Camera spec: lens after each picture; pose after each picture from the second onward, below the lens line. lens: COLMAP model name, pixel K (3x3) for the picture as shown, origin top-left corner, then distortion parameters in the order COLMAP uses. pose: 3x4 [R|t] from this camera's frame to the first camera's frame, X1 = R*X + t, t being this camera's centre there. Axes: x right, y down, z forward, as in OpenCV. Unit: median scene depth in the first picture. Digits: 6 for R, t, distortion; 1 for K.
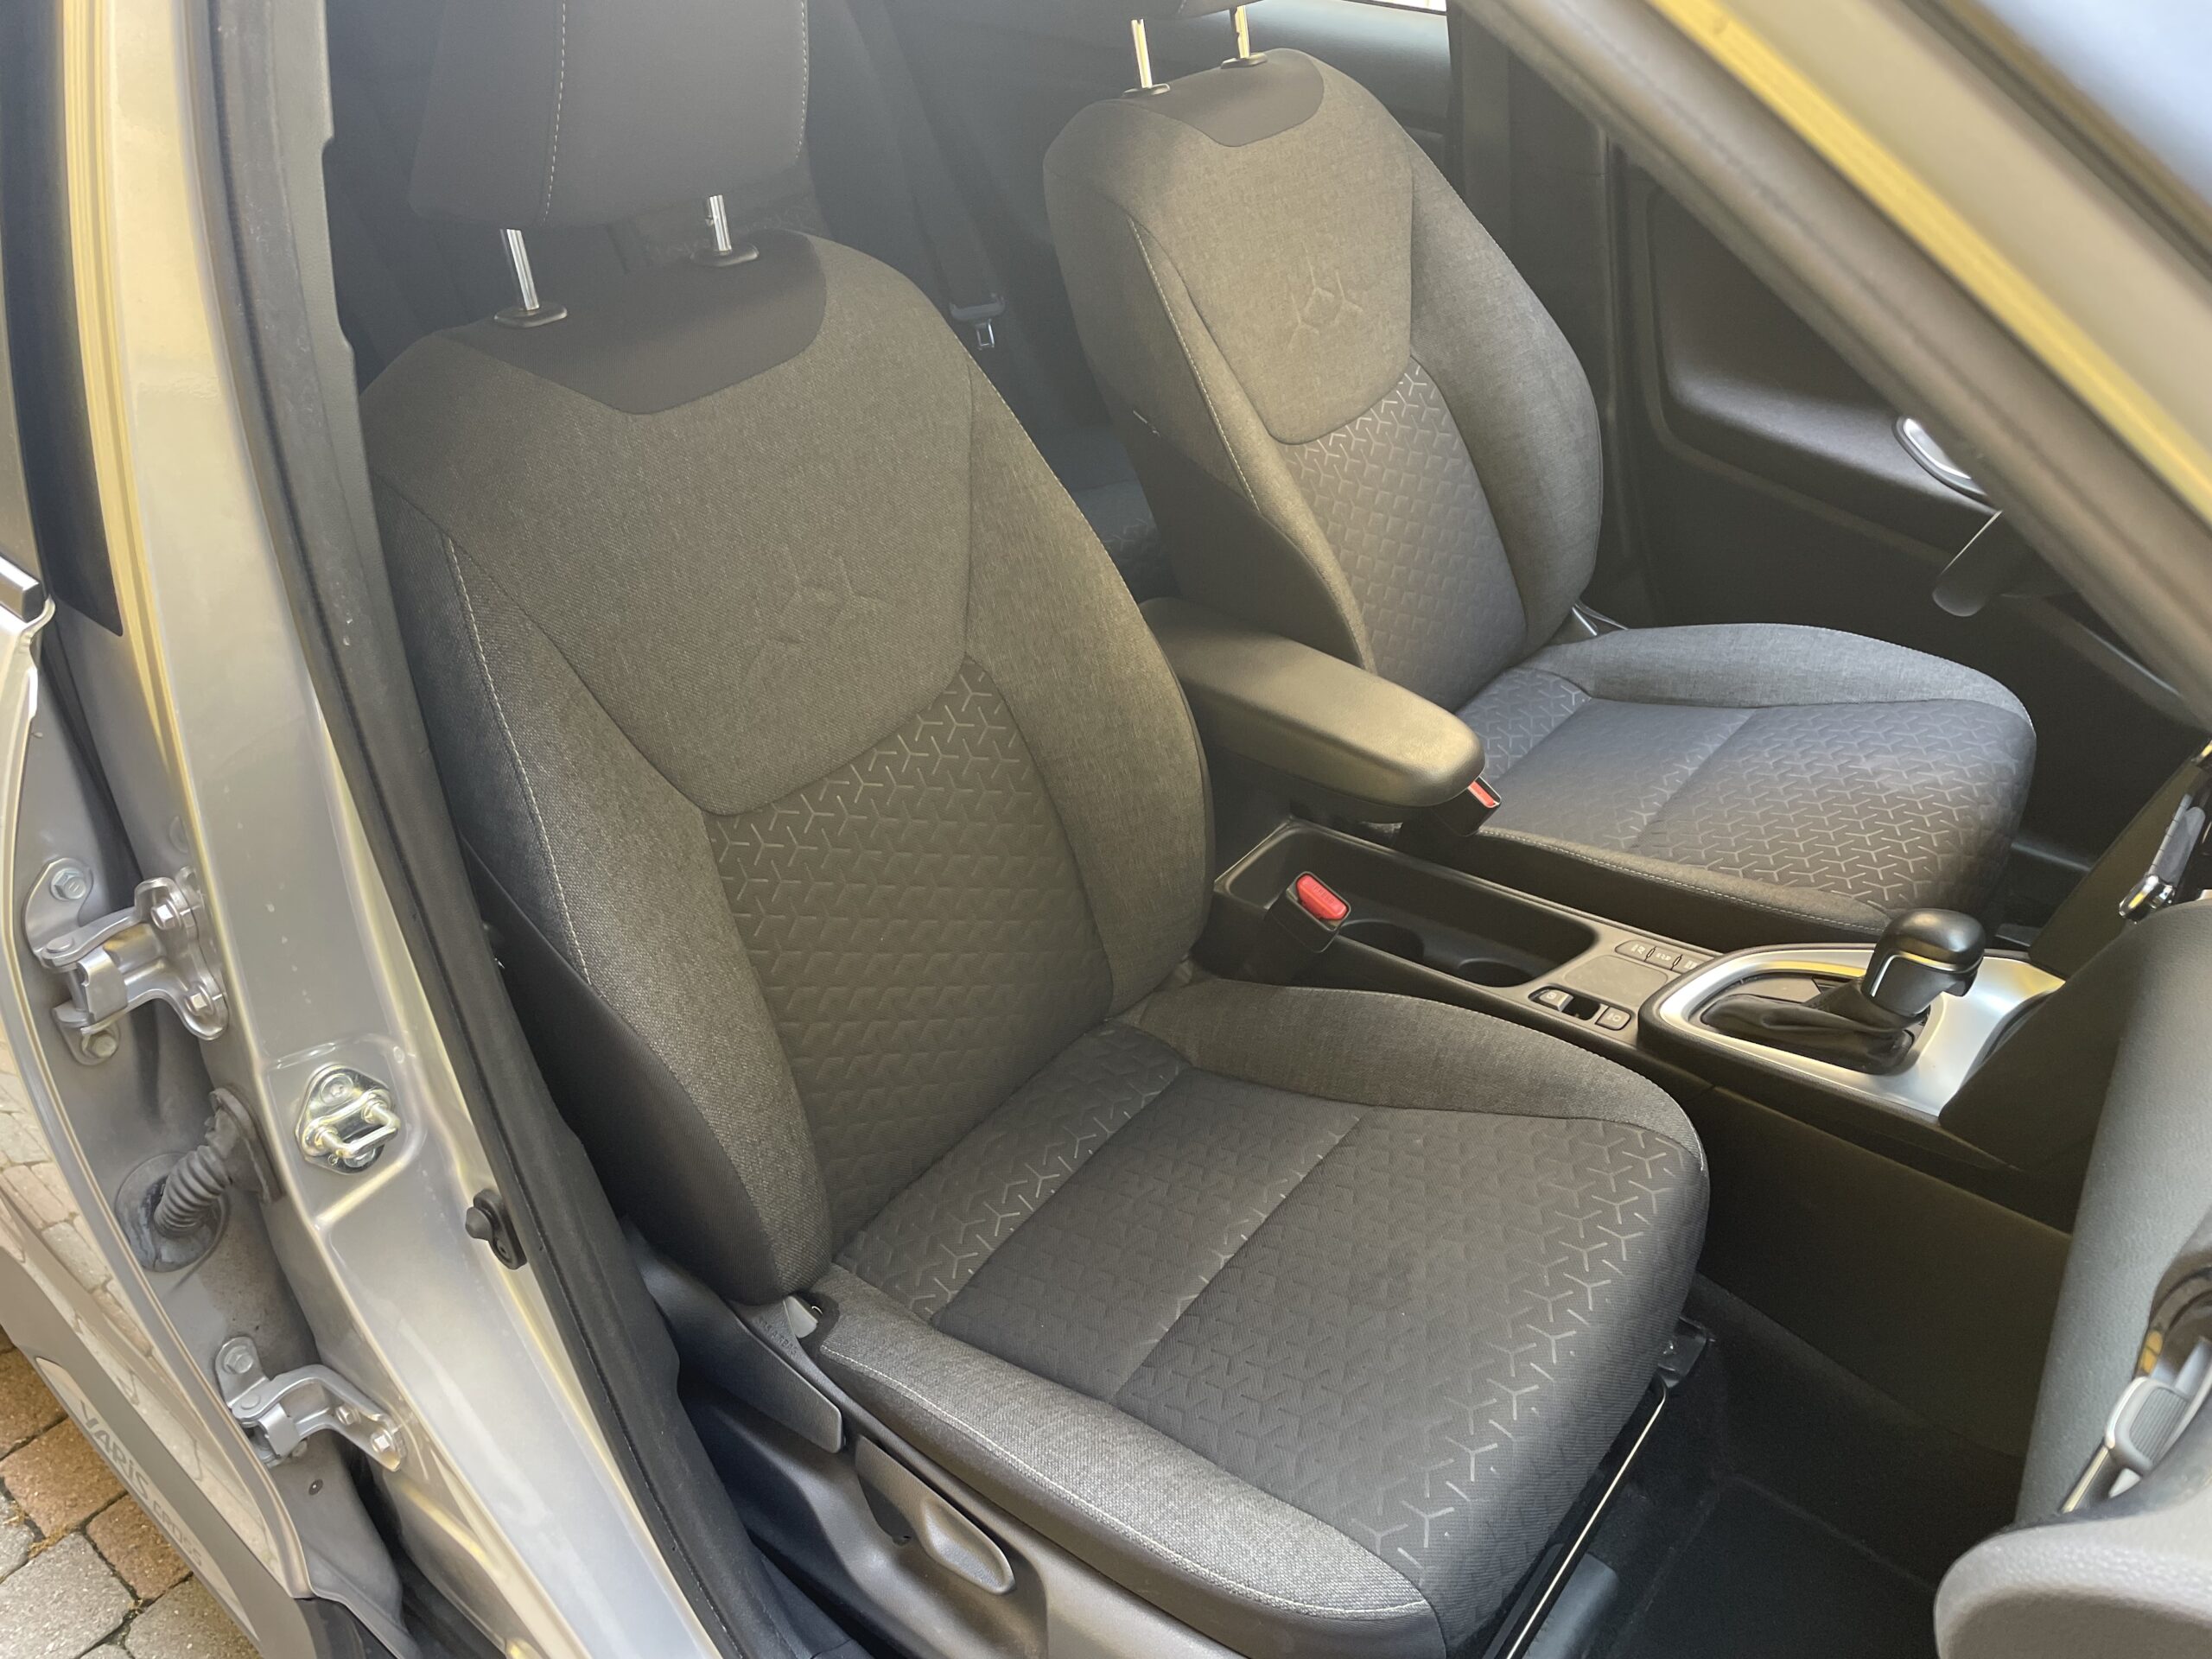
lens RADIAL K [[1674.7, 0, 1103.8], [0, 1674.7, 833.0], [0, 0, 1]] dist [0.086294, -0.107196]
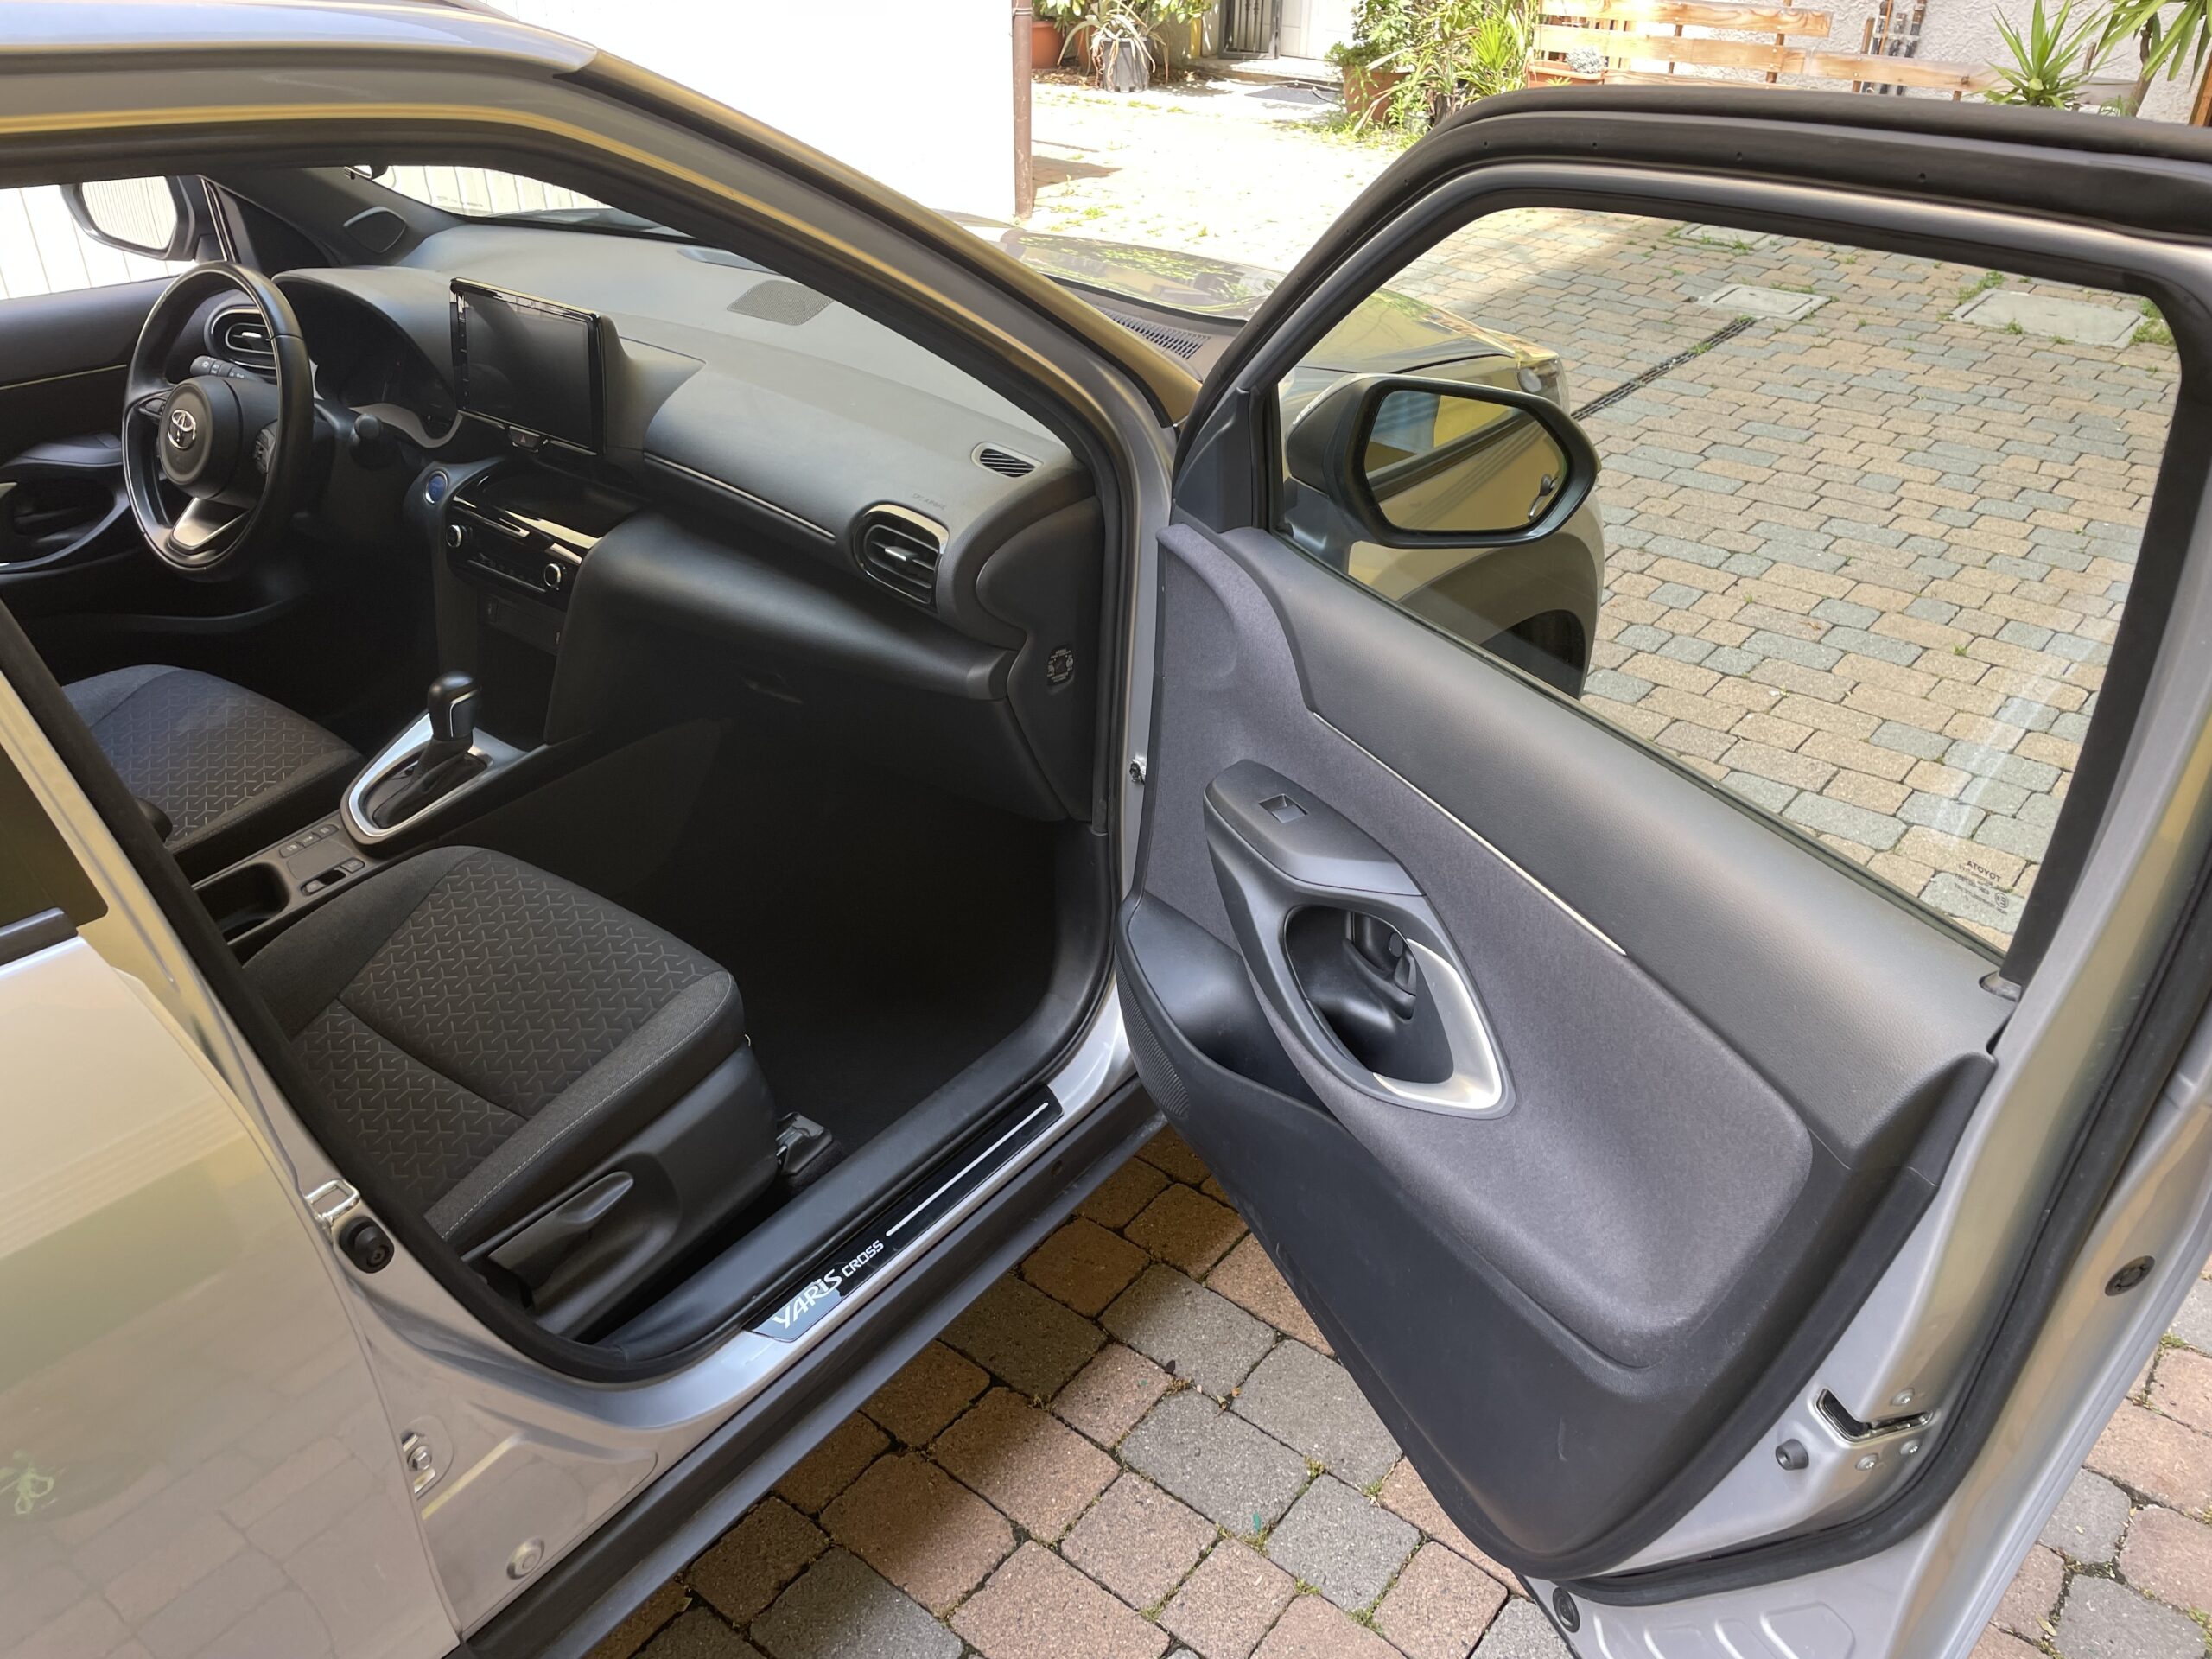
lens RADIAL K [[1674.7, 0, 1117.5], [0, 1674.7, 833.0], [0, 0, 1]] dist [0.086294, -0.107196]
pose [[-0.011341, -0.503595, 0.863865, -0.981182], [0.566268, 0.708806, 0.420637, -0.158155], [-0.824143, 0.493949, 0.277131, -0.002732]]
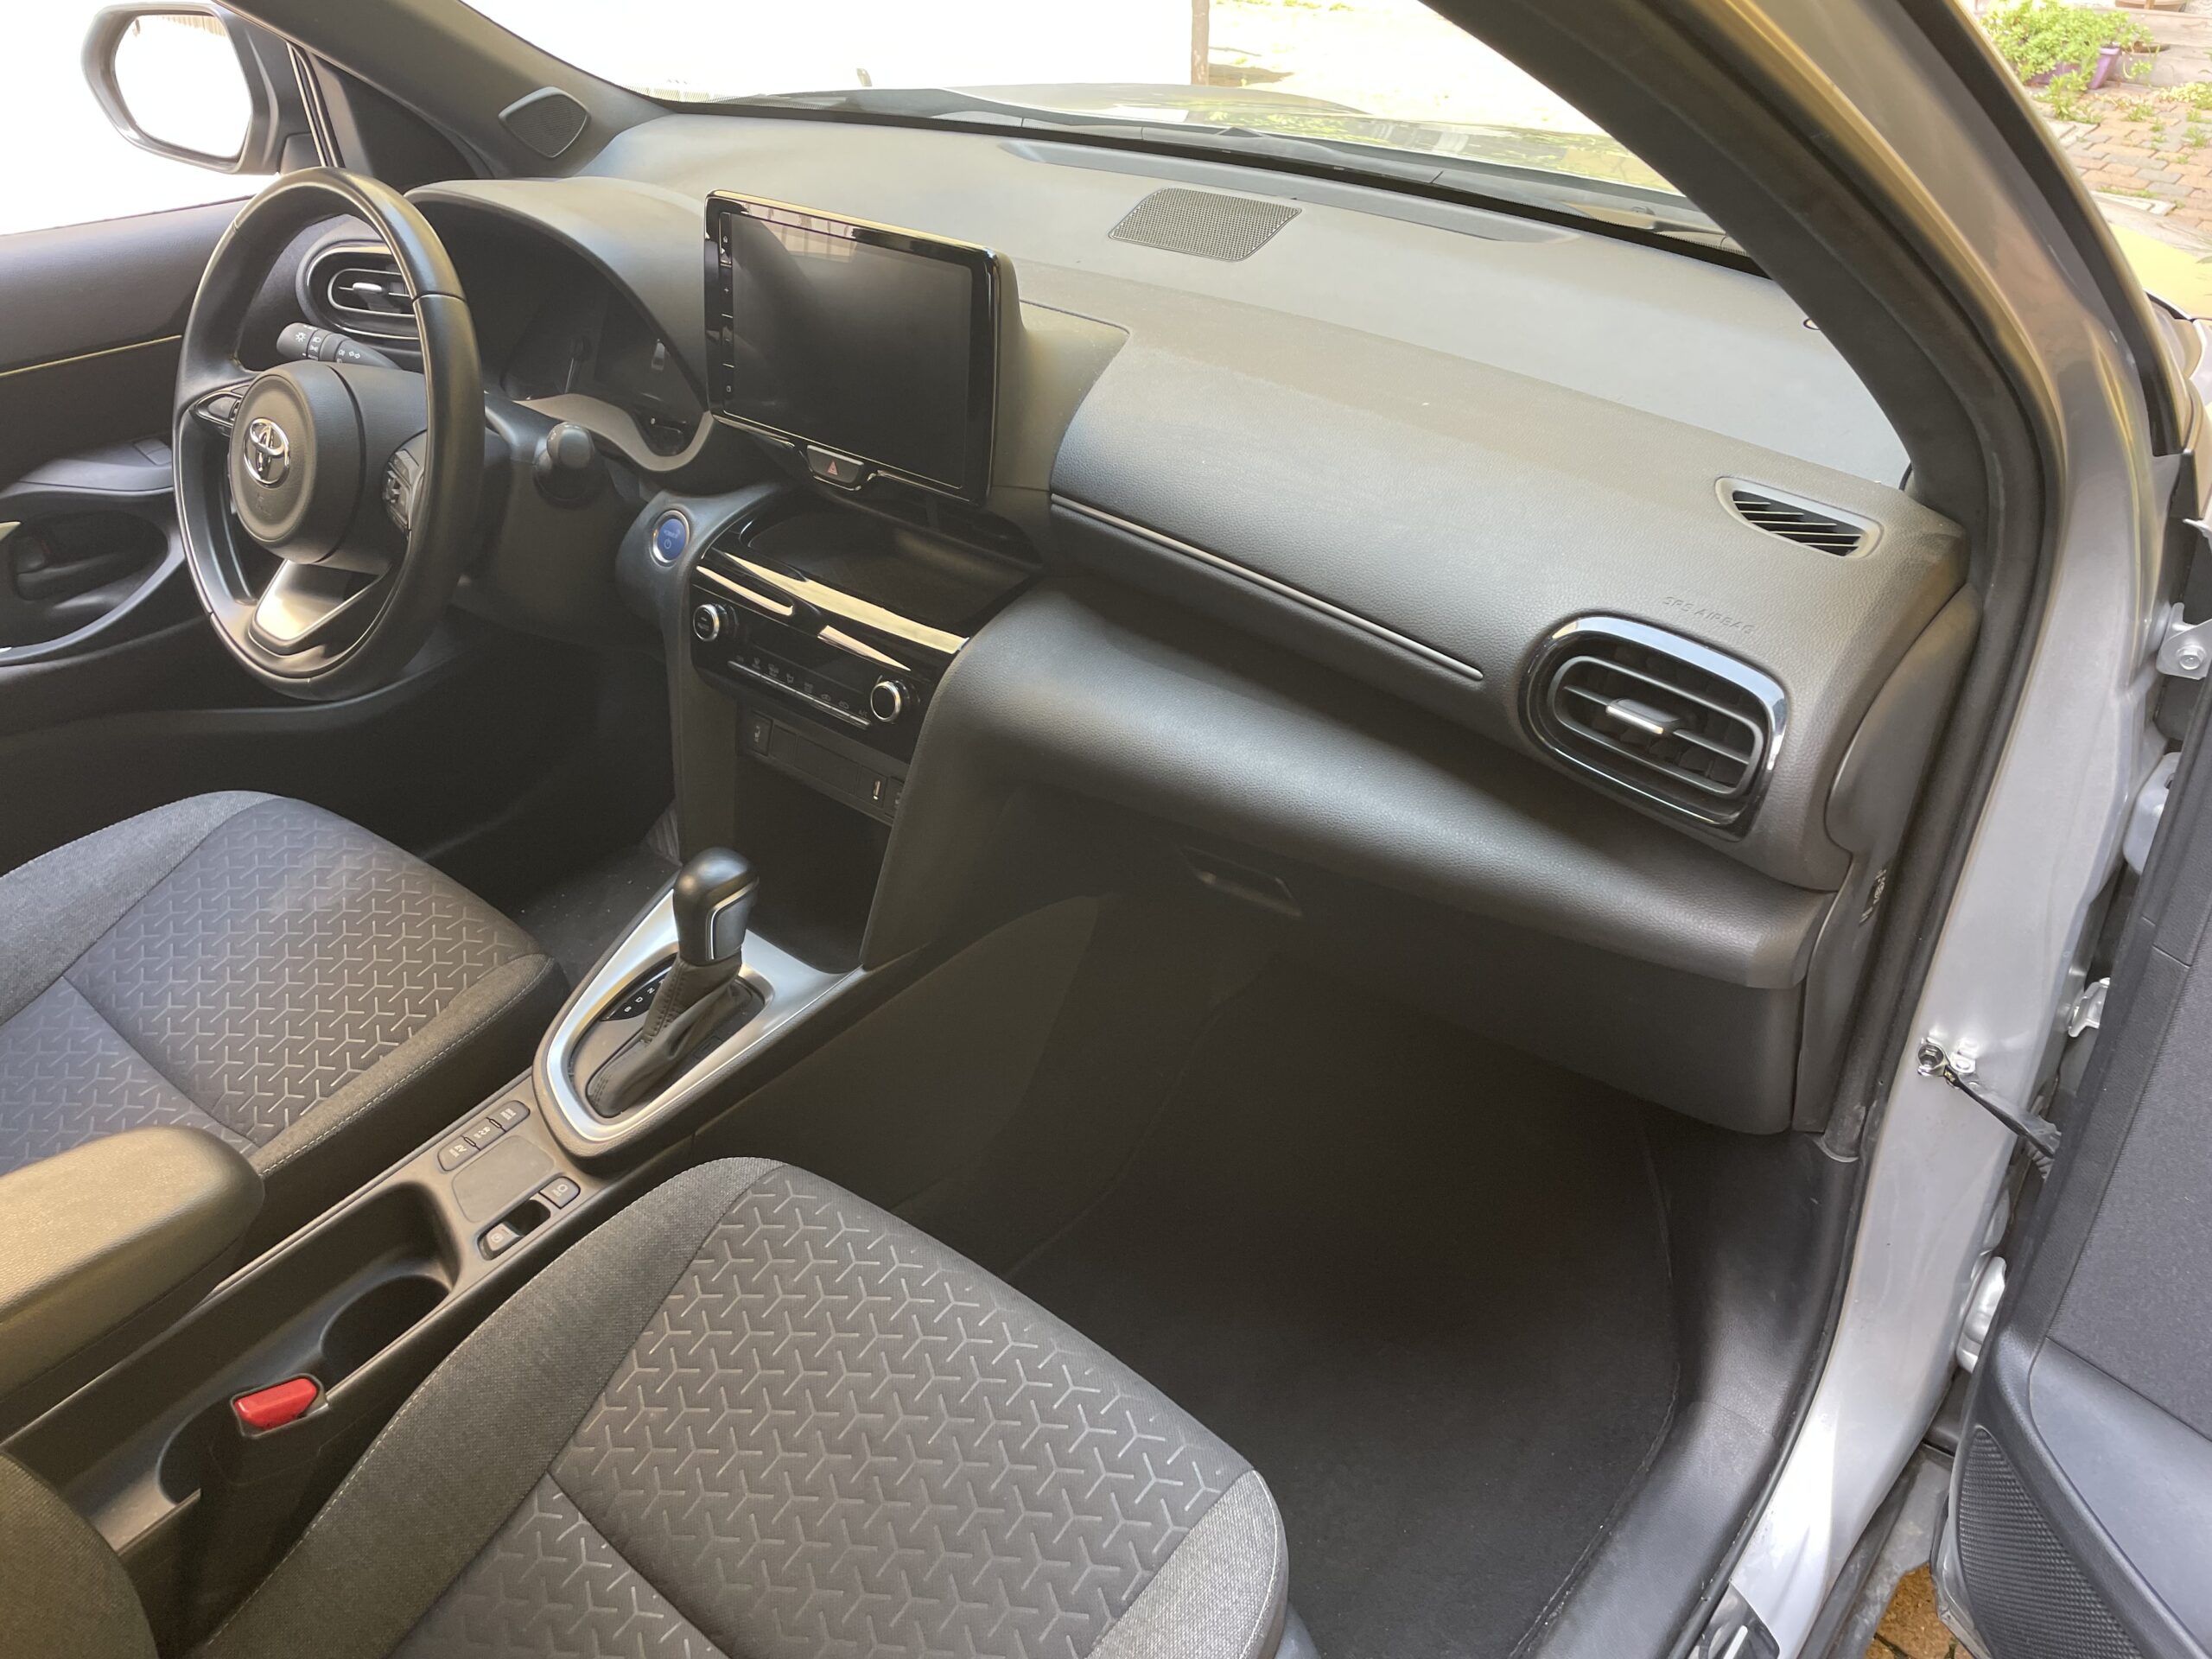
lens RADIAL K [[1674.7, 0, 1122.4], [0, 1674.7, 829.7], [0, 0, 1]] dist [0.086294, -0.107196]
pose [[0.023461, -0.538783, 0.842118, -0.340481], [0.582457, 0.691984, 0.426501, -0.229300], [-0.812523, 0.480491, 0.330052, 0.353512]]
